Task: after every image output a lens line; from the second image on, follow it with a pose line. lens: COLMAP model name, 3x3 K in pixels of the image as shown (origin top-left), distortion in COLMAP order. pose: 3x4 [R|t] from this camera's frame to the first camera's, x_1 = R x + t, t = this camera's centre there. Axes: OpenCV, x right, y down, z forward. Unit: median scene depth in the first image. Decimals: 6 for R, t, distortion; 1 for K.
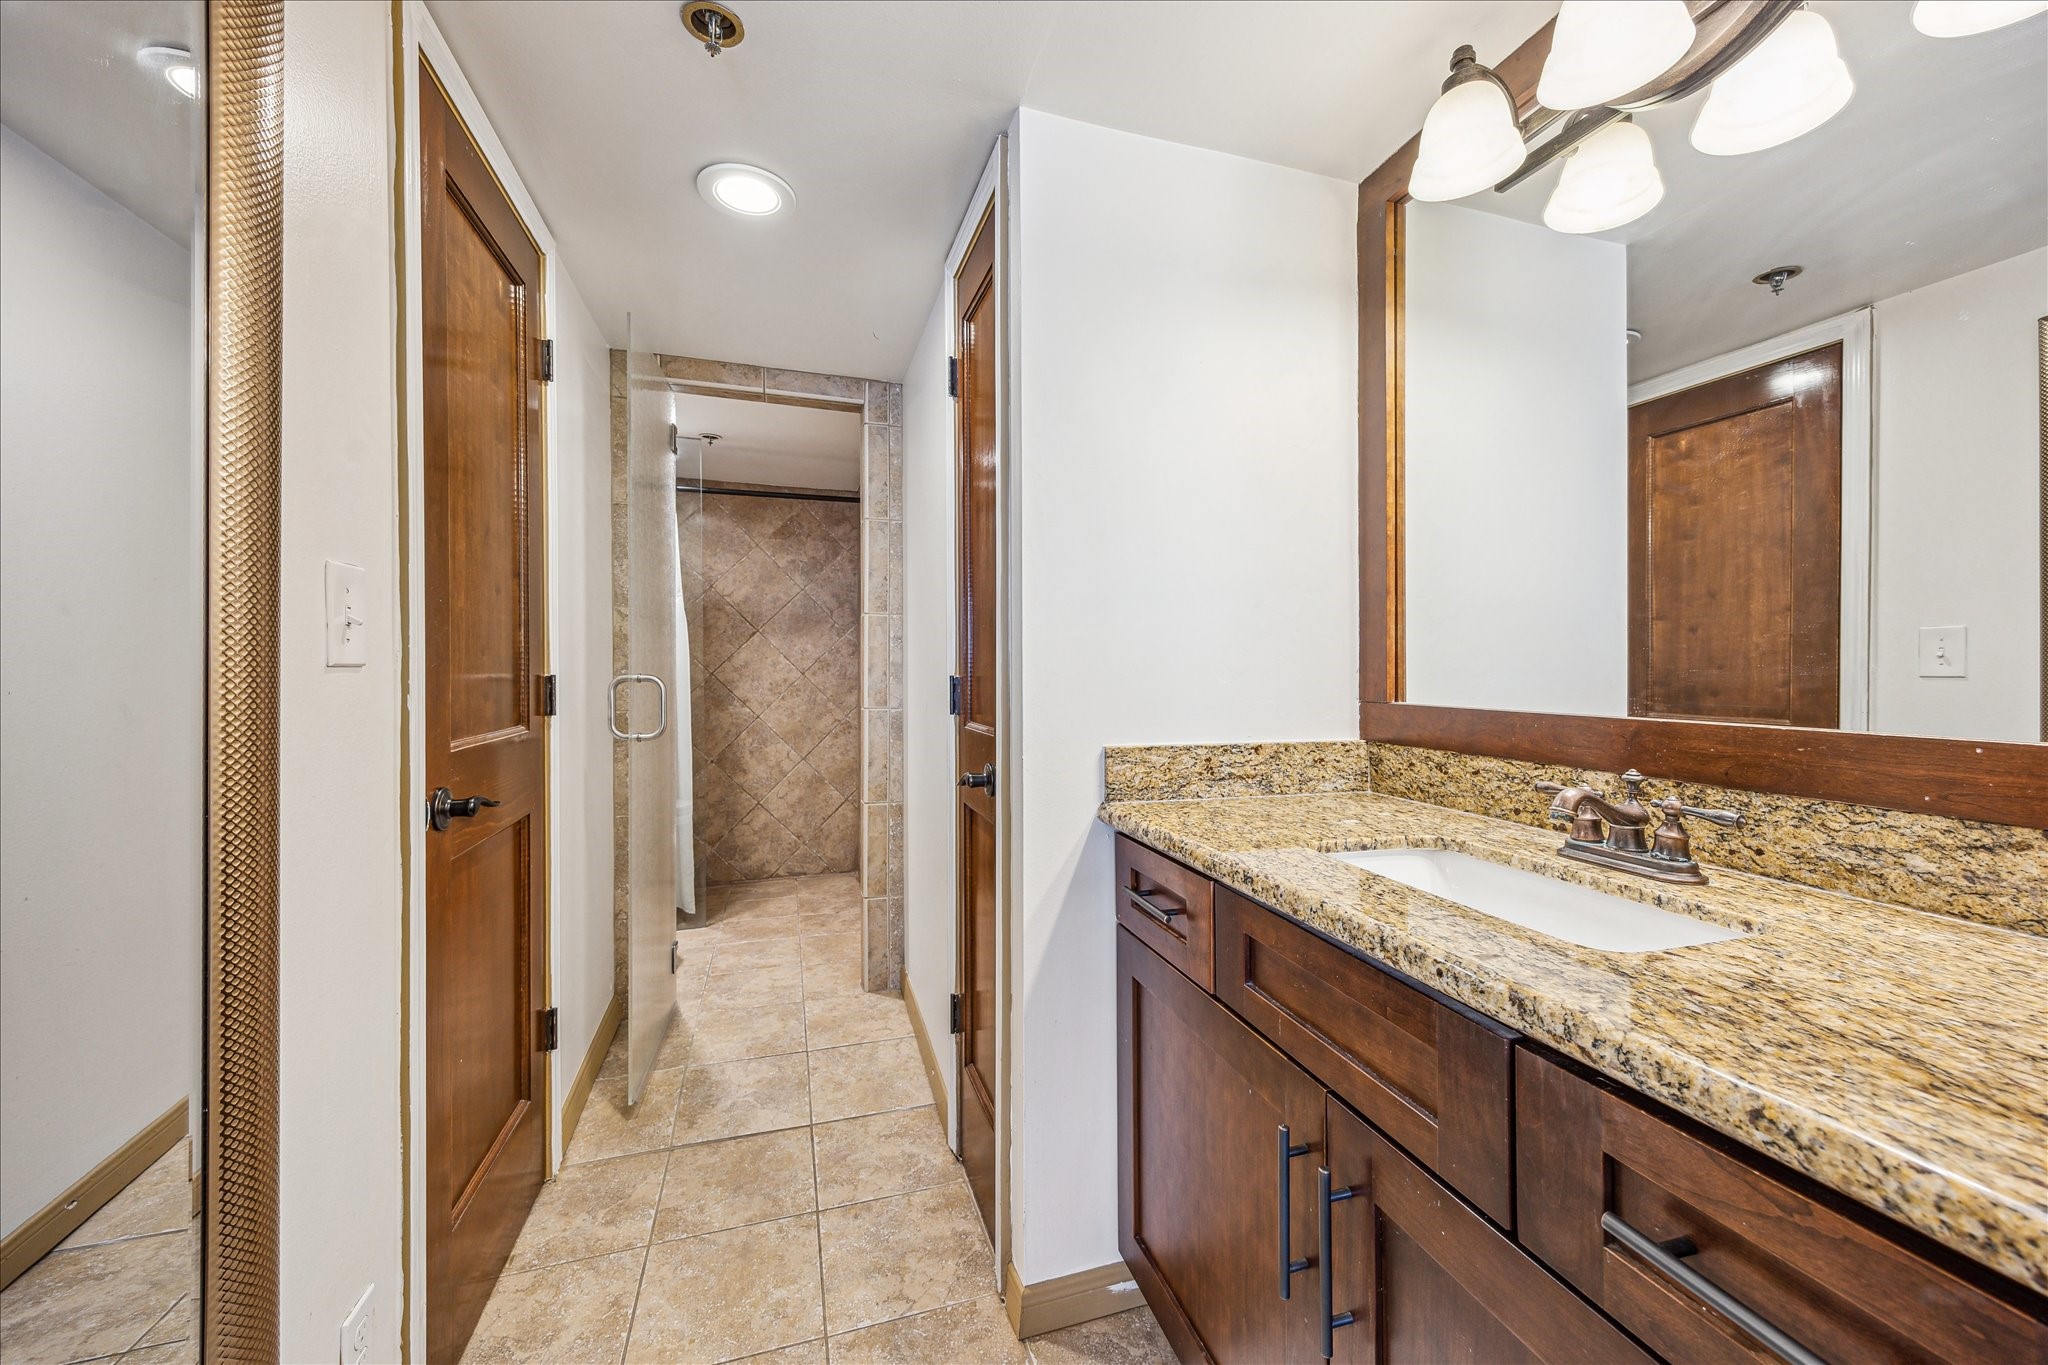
lens RADIAL K [[783.1, 0, 1031.2], [0, 783.1, 667.4], [0, 0, 1]] dist [-0.002133, 0.000621]
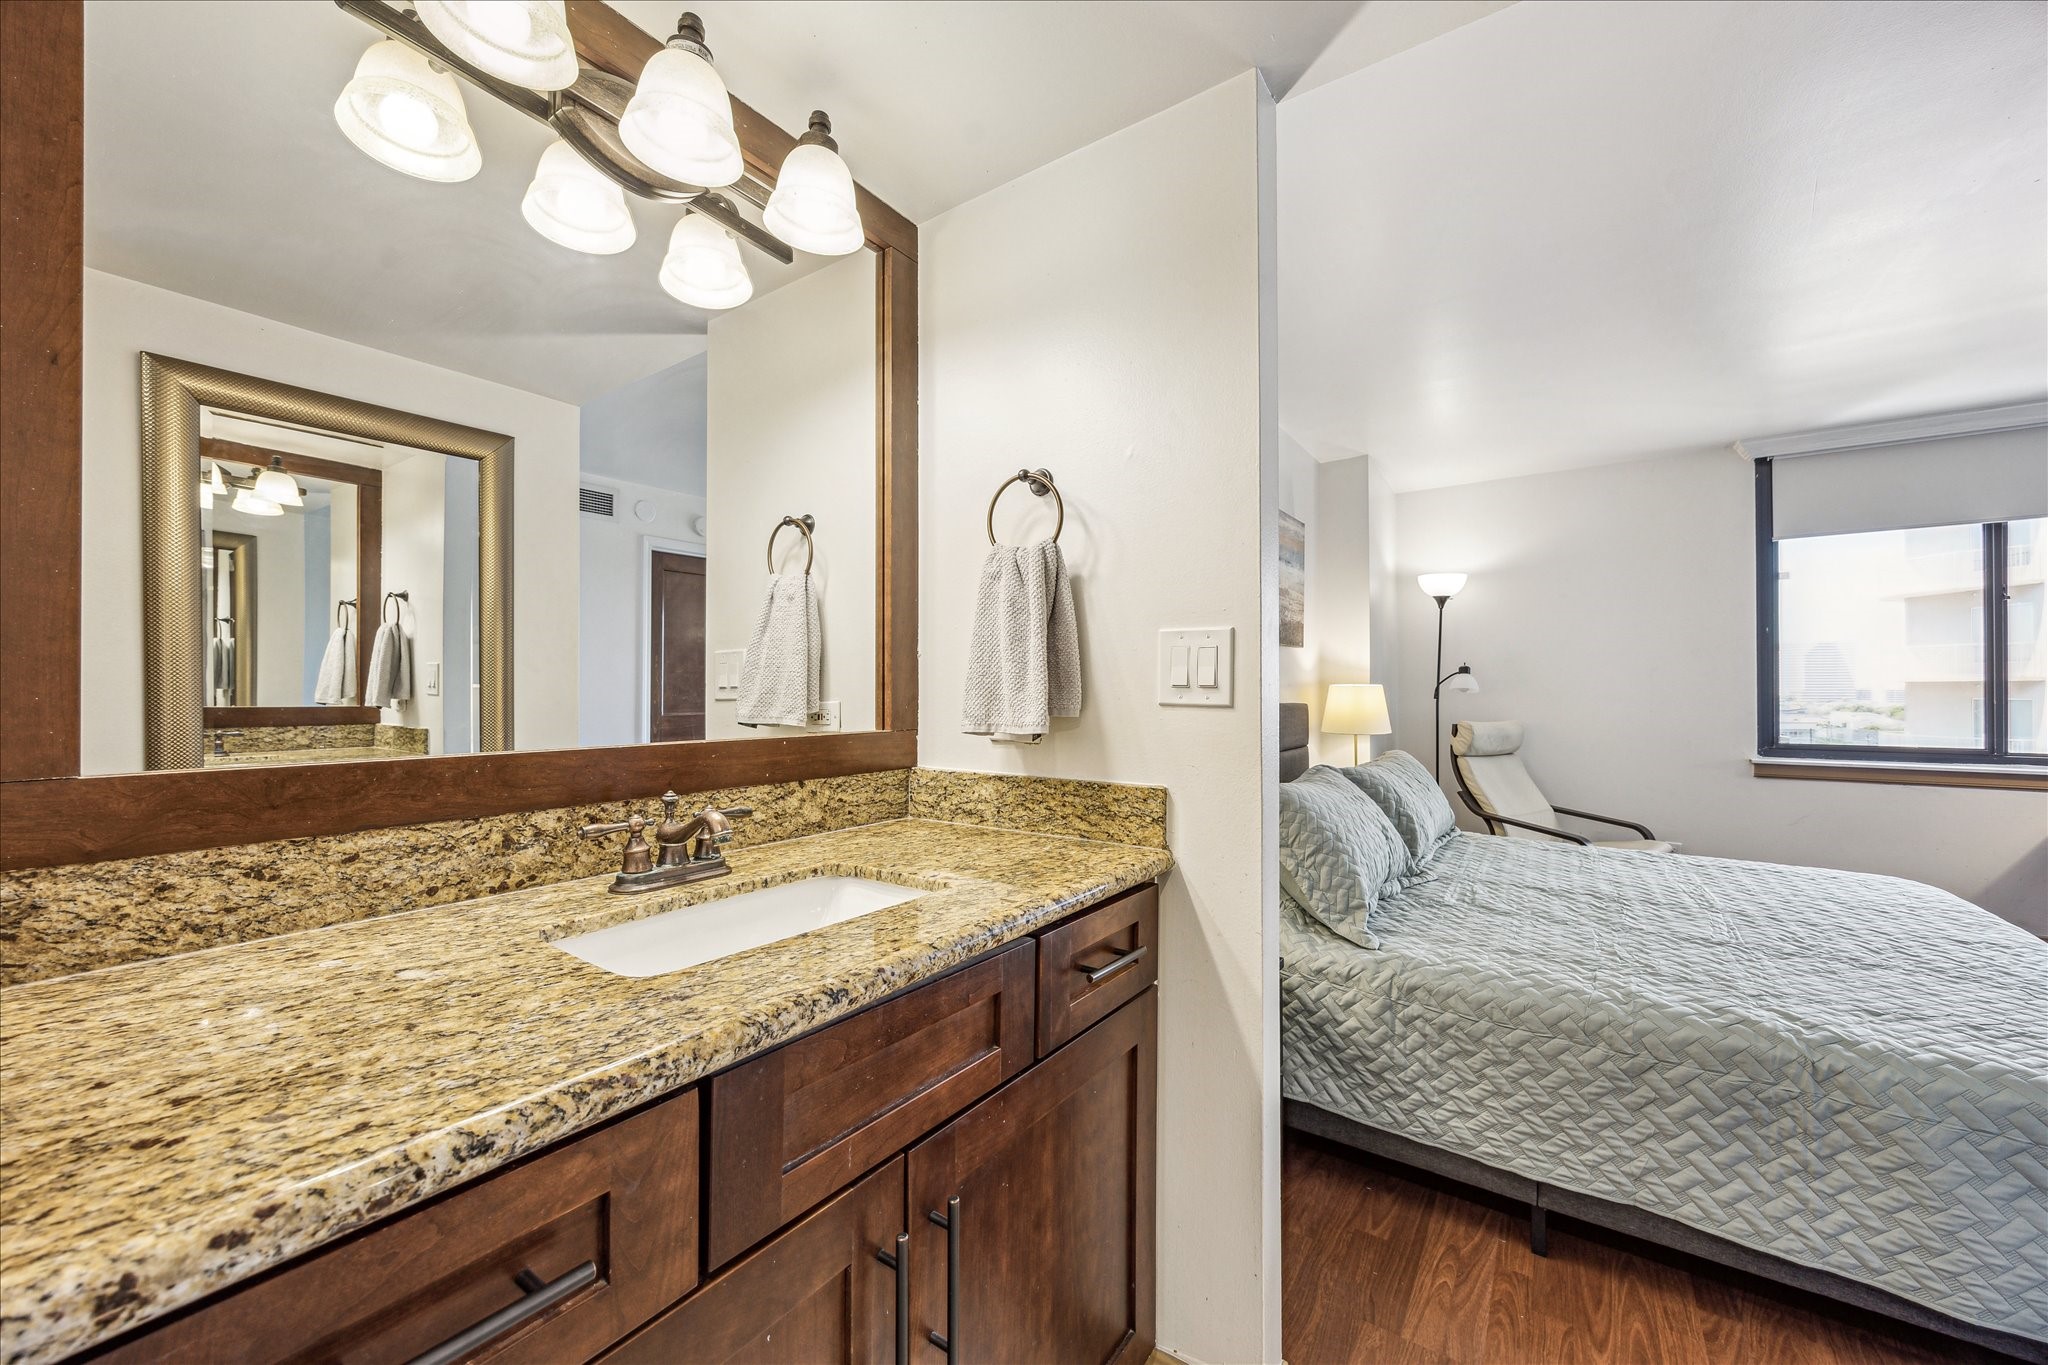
lens RADIAL K [[783.1, 0, 1003.9], [0, 783.1, 687.2], [0, 0, 1]] dist [-0.002133, 0.000621]
pose [[-0.595546, -0.001907, 0.803319, -0.382701], [-0.001471, 0.999998, 0.001284, -0.016109], [-0.803320, -0.000417, -0.595547, 1.255535]]
